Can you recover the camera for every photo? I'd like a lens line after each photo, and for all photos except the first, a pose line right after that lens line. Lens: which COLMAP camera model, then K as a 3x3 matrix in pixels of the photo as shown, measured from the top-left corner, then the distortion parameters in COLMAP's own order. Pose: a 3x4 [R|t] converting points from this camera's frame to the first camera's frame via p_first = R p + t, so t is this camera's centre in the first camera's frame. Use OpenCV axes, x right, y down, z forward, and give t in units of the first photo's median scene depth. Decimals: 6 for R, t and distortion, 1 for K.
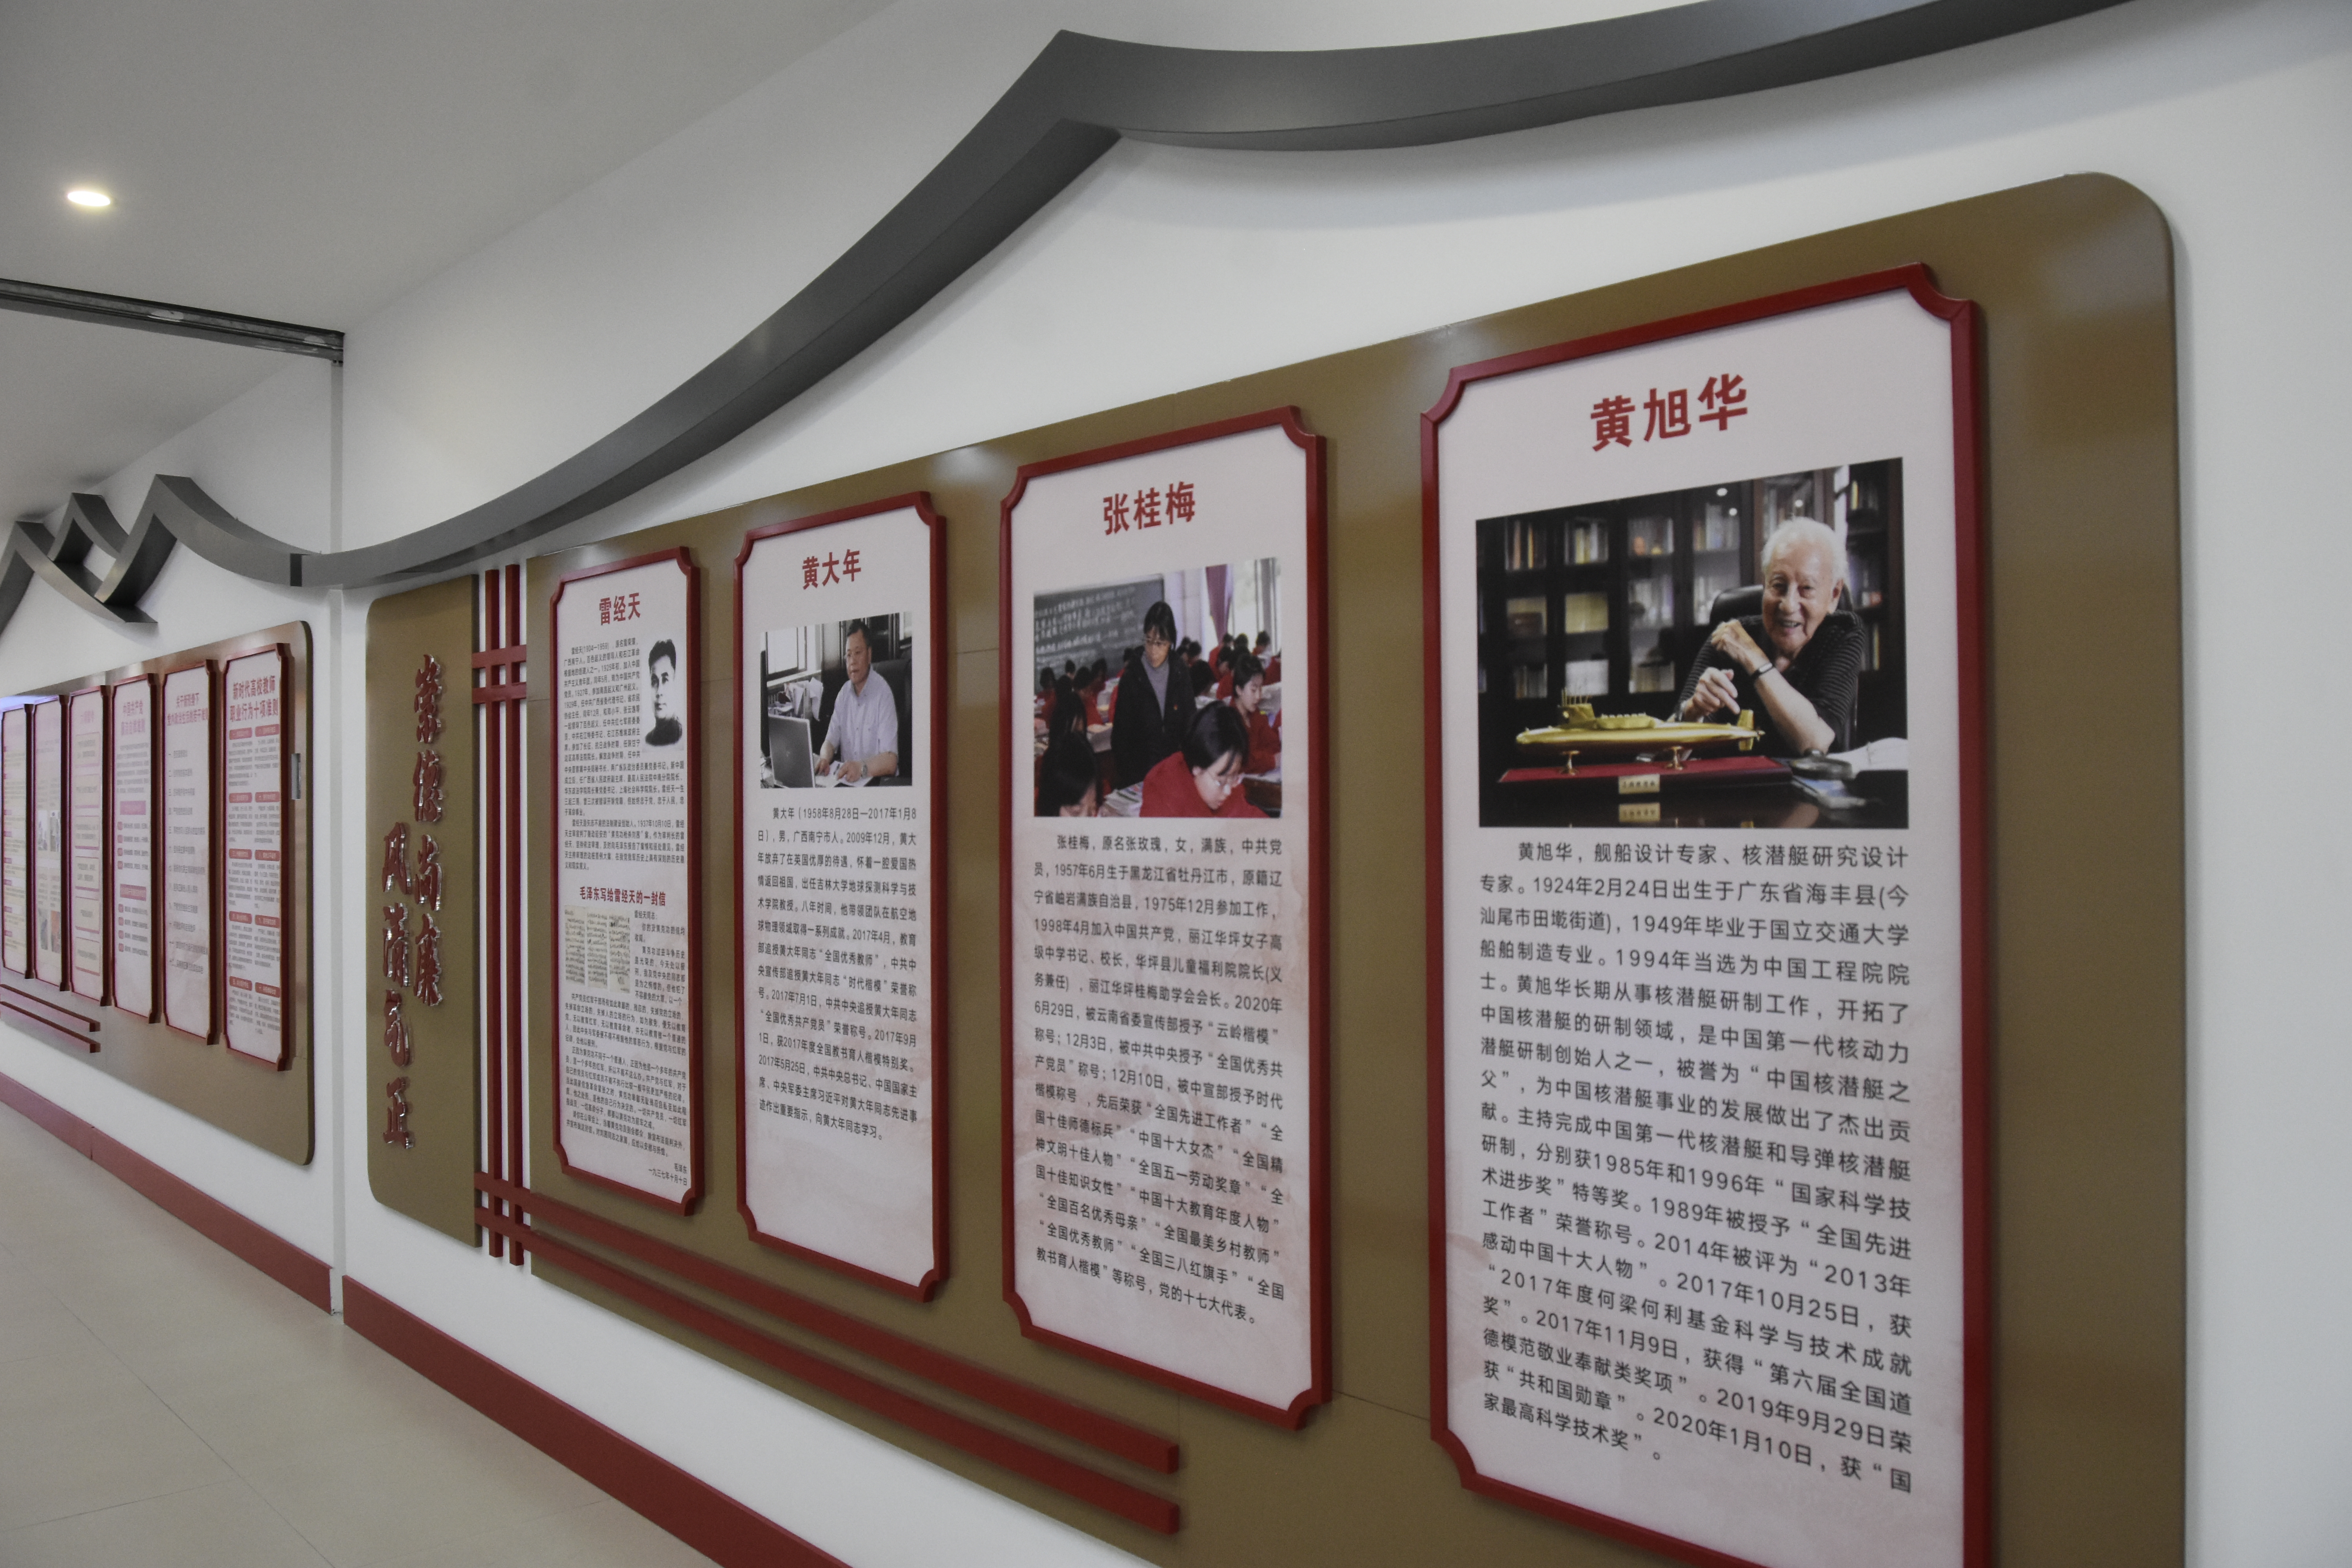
lens RADIAL K [[1808.0, 0, 1173.5], [0, 1808.0, 776.7], [0, 0, 1]] dist [-0.029741, 0.001136]
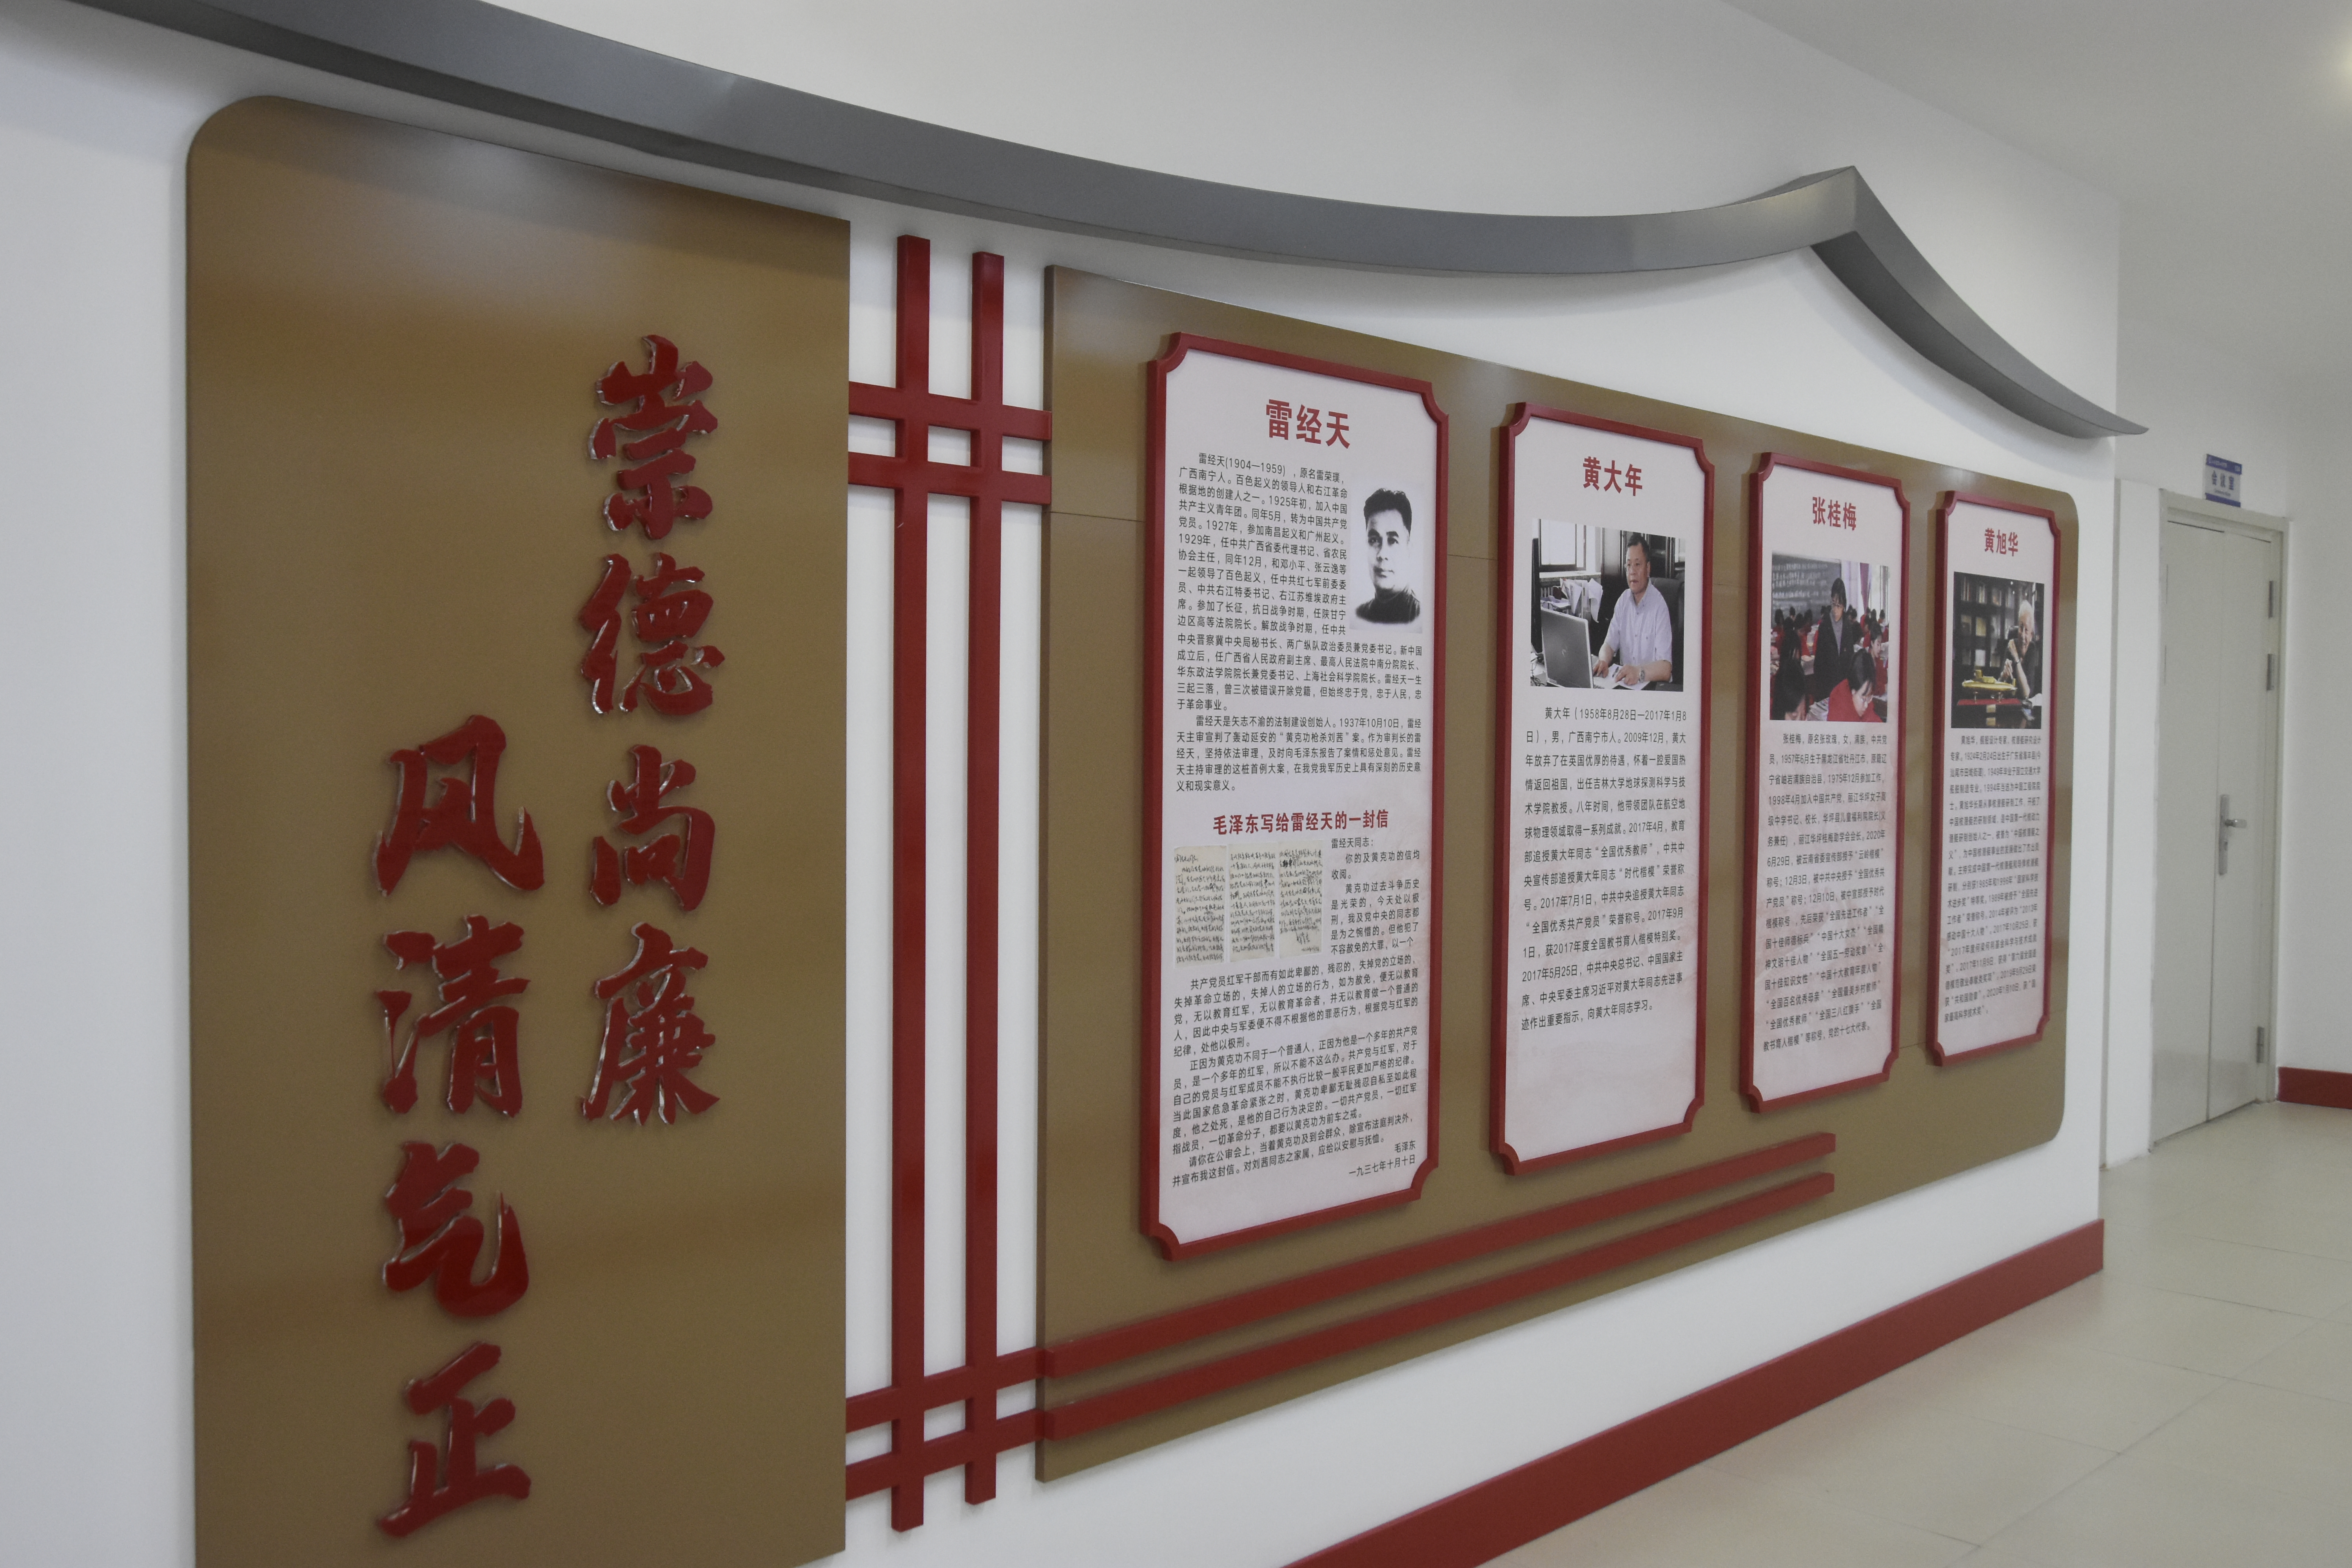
lens RADIAL K [[1881.6, 0, 1173.0], [0, 1881.6, 792.0], [0, 0, 1]] dist [-0.001732, 0.000467]
pose [[-0.009822, -0.021487, 0.999721, -1.310899], [-0.016896, 0.999630, 0.021319, 0.047686], [-0.999809, -0.016682, -0.010182, 1.306204]]
